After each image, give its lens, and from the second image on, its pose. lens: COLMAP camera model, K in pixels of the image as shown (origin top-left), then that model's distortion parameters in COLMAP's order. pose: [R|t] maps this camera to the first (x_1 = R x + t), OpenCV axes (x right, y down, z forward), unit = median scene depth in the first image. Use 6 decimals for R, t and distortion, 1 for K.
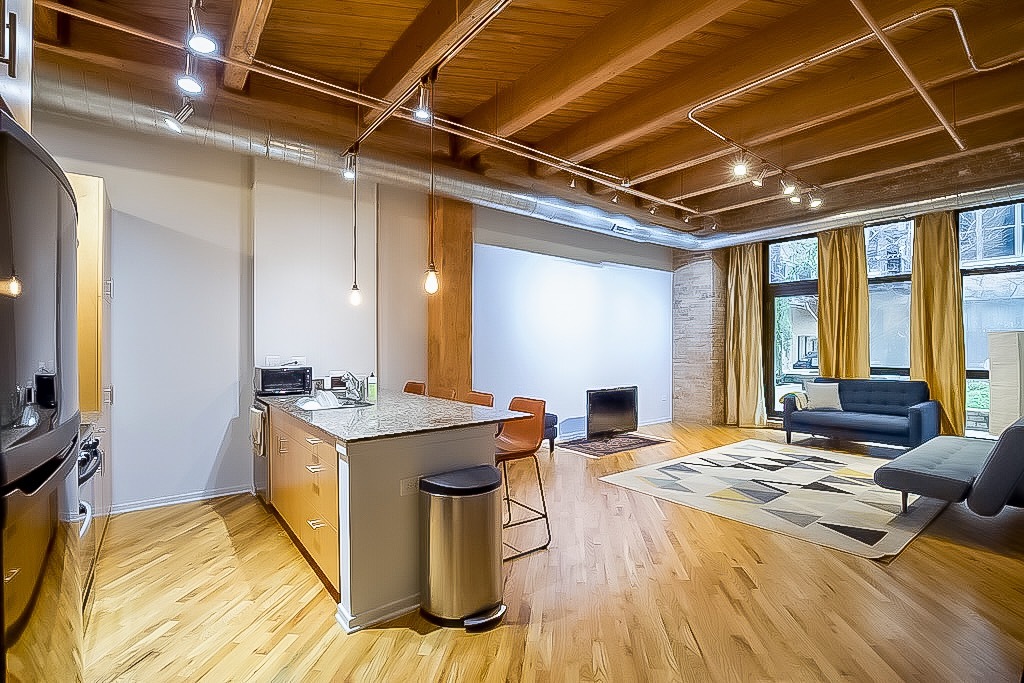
lens RADIAL K [[467.2, 0, 515.2], [0, 467.2, 346.1], [0, 0, 1]] dist [-0.036789, 0.008226]
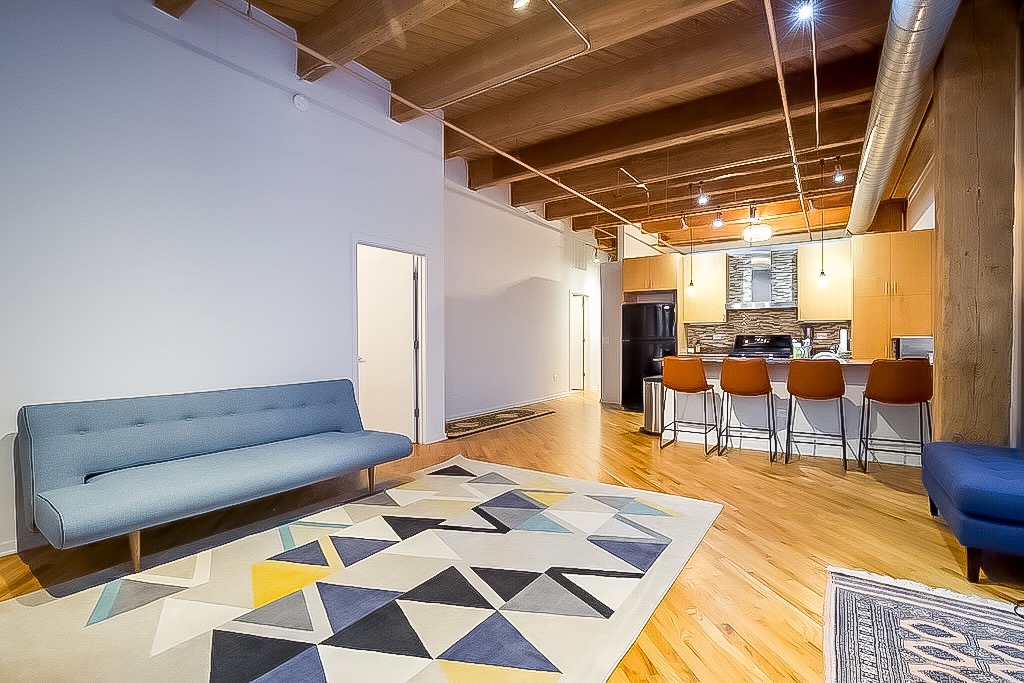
lens RADIAL K [[467.2, 0, 515.2], [0, 467.2, 346.1], [0, 0, 1]] dist [-0.036789, 0.008226]
pose [[-0.950889, 0.008280, -0.309421, 0.579250], [0.003422, 0.999862, 0.016240, 0.033666], [0.309513, 0.014383, -0.950787, 1.324197]]
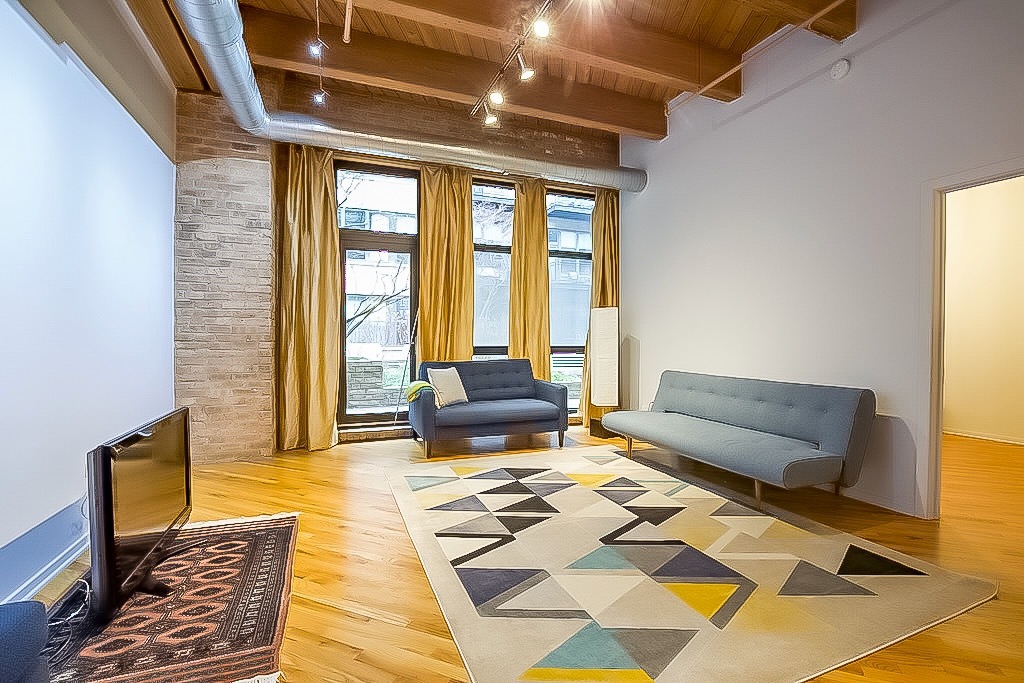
lens RADIAL K [[467.2, 0, 515.2], [0, 467.2, 346.1], [0, 0, 1]] dist [-0.036789, 0.008226]
pose [[0.271269, -0.017066, 0.962352, -0.046273], [-0.001505, 0.999834, 0.018155, 0.034584], [-0.962502, -0.006373, 0.271198, 0.801890]]
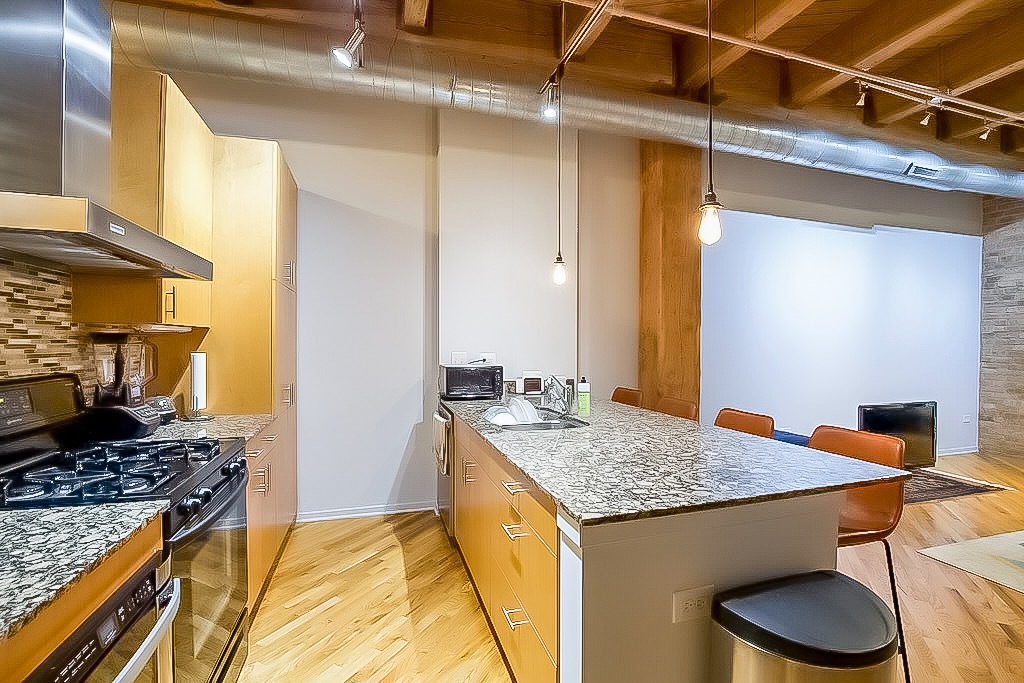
lens RADIAL K [[467.2, 0, 515.2], [0, 467.2, 346.1], [0, 0, 1]] dist [-0.036789, 0.008226]
pose [[0.932629, 0.008279, -0.360743, -0.096208], [-0.005920, 0.999953, 0.007643, 0.003294], [0.360789, -0.004993, 0.932634, 0.192745]]
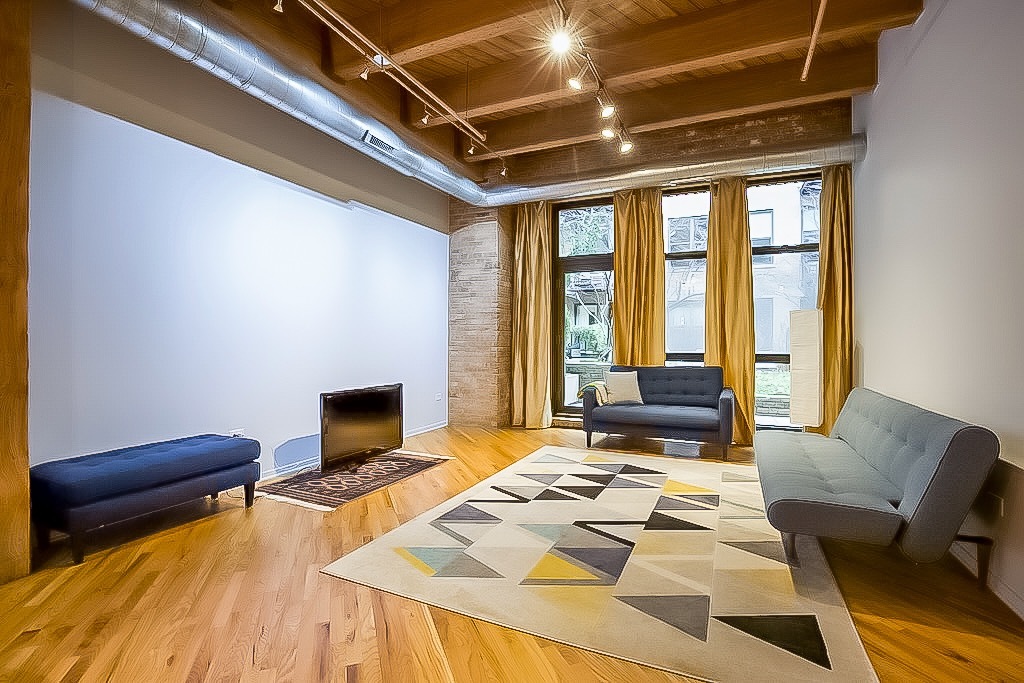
lens RADIAL K [[467.2, 0, 515.2], [0, 467.2, 346.1], [0, 0, 1]] dist [-0.036789, 0.008226]
pose [[0.886615, -0.002059, 0.462503, 0.115003], [-0.002713, 0.999950, 0.009654, 0.029406], [-0.462500, -0.009814, 0.886565, 0.390454]]
